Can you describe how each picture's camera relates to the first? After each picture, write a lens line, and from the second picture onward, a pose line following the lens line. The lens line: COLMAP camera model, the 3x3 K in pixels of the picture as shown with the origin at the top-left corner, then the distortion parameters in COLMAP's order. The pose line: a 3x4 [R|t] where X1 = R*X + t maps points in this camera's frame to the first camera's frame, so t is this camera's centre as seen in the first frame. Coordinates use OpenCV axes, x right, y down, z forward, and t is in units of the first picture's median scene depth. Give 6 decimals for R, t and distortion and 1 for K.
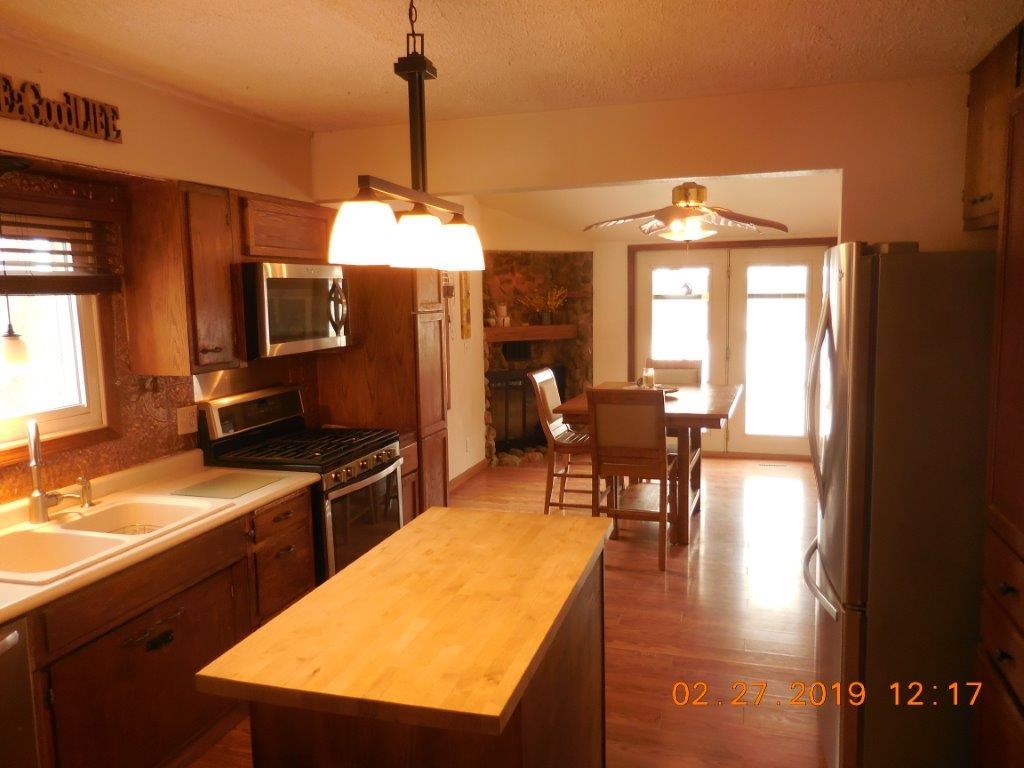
lens RADIAL K [[828.5, 0, 512.0], [0, 828.5, 384.0], [0, 0, 1]] dist [0.017128, 0.004860]
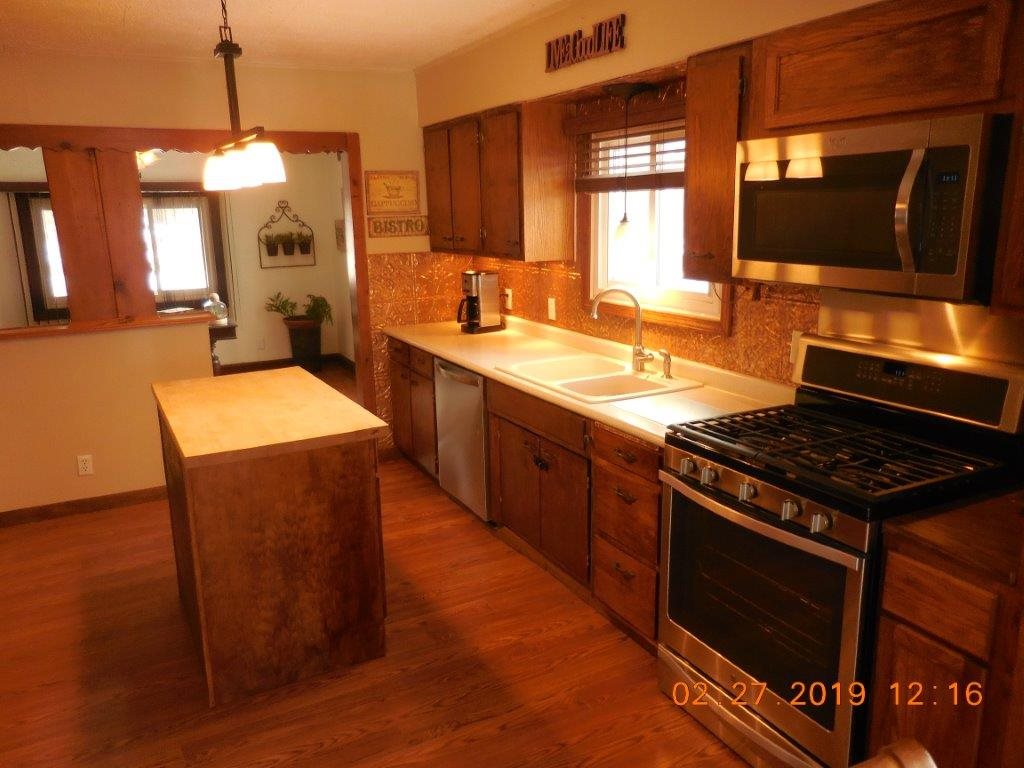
lens RADIAL K [[828.5, 0, 512.0], [0, 828.5, 384.0], [0, 0, 1]] dist [0.017128, 0.004860]
pose [[-0.735202, 0.176311, -0.654517, 0.437676], [-0.042211, 0.951798, 0.303806, -0.202446], [0.676532, 0.250986, -0.692322, 1.823083]]
